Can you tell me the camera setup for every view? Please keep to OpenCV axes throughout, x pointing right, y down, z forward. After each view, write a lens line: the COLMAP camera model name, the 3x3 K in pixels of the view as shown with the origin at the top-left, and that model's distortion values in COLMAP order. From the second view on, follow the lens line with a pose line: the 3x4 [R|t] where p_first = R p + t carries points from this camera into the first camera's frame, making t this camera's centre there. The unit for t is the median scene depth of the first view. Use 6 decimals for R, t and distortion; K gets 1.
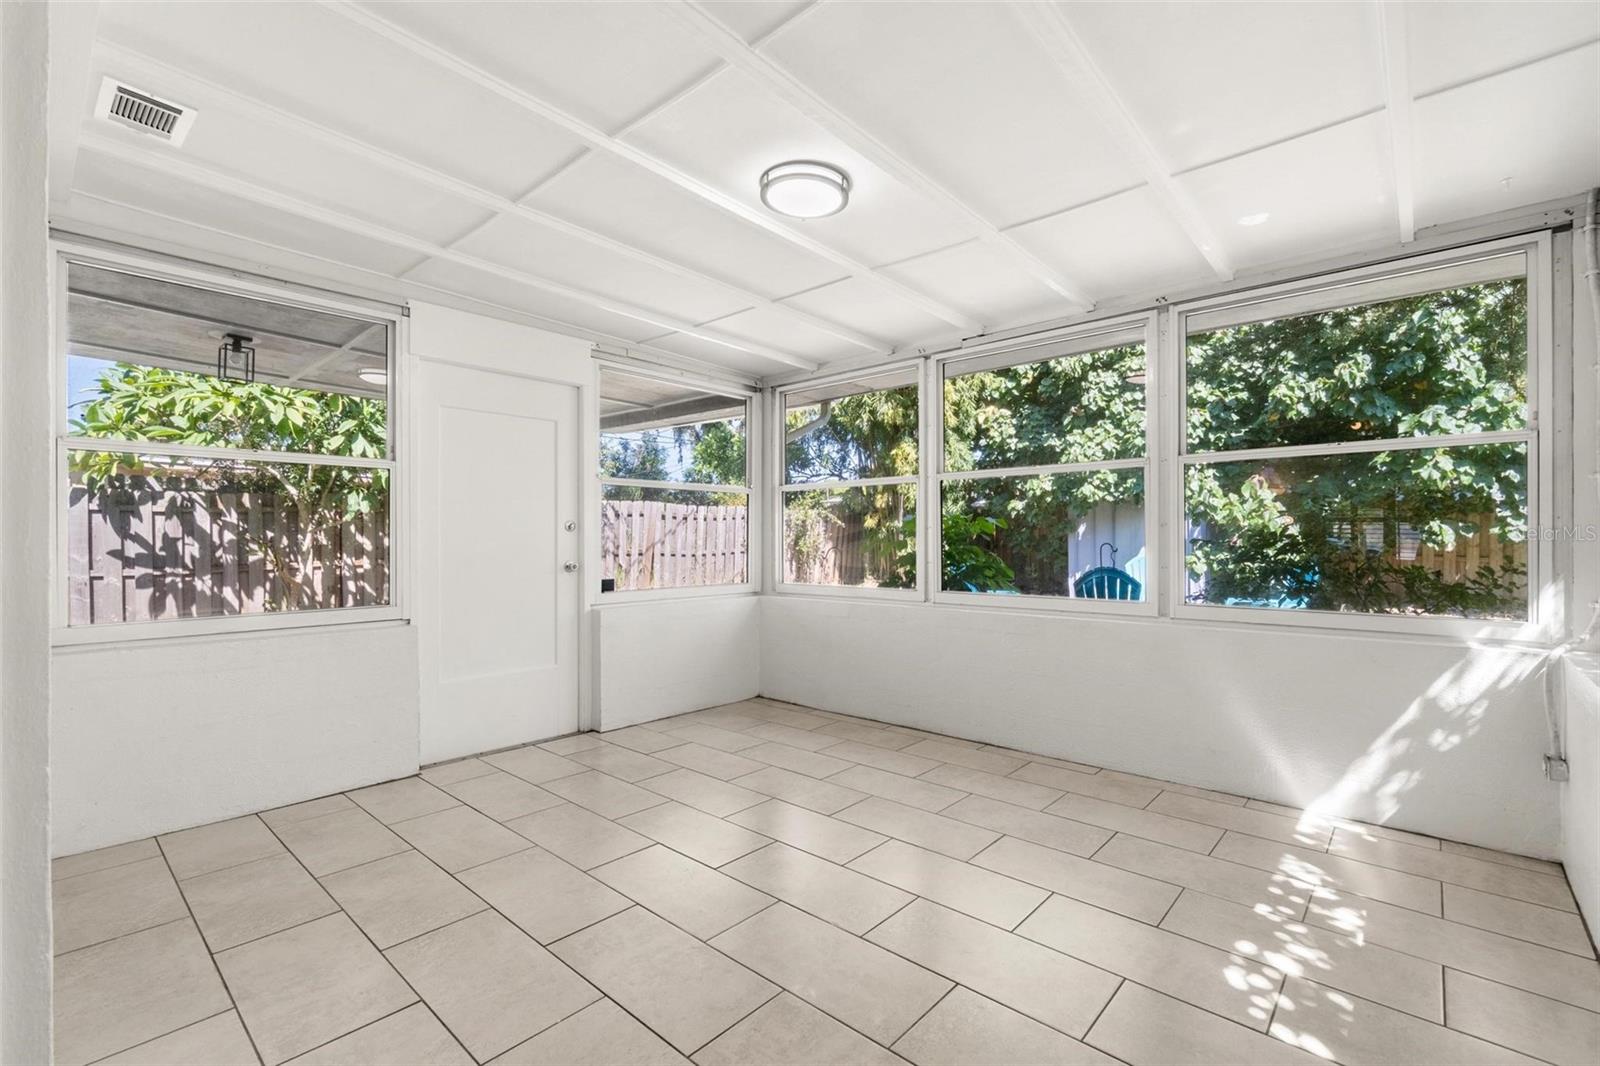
lens RADIAL K [[695.6, 0, 793.6], [0, 695.6, 535.1], [0, 0, 1]] dist [0.000138, 0.000719]
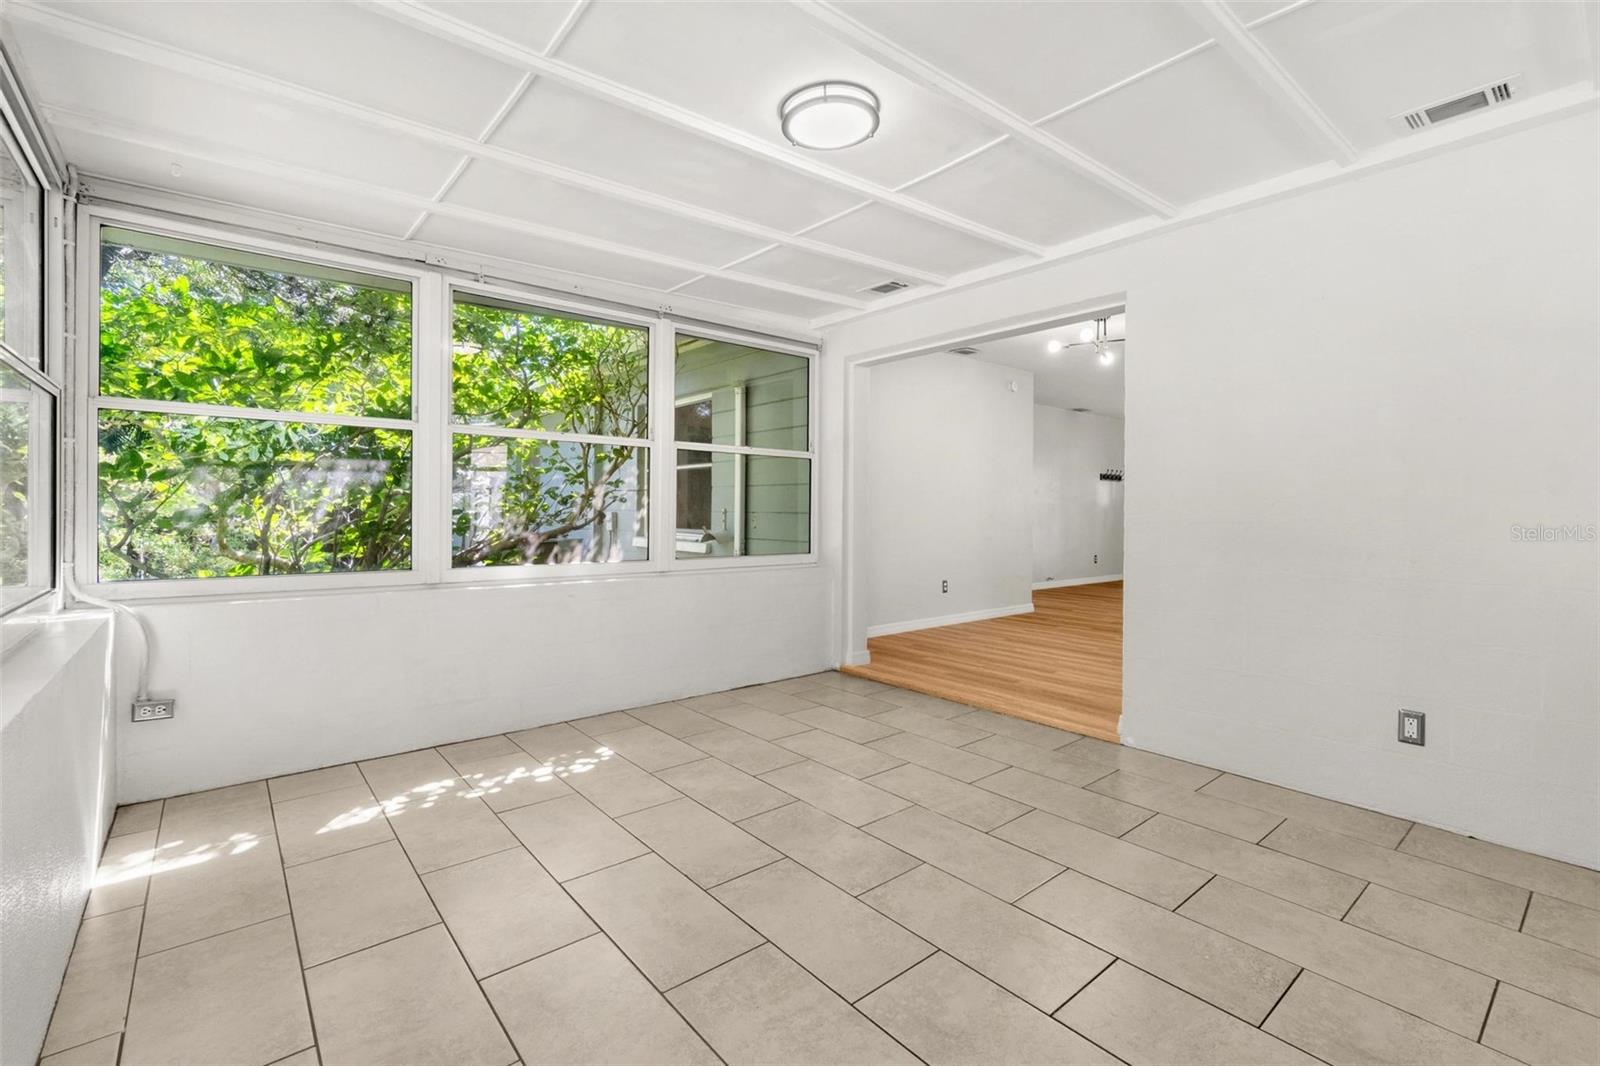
lens RADIAL K [[695.6, 0, 801.5], [0, 695.6, 519.4], [0, 0, 1]] dist [0.000138, 0.000719]
pose [[-0.988895, -0.005477, 0.148516, -0.095374], [-0.004424, 0.999963, 0.007422, 0.023682], [-0.148551, 0.006683, -0.988882, 2.105933]]
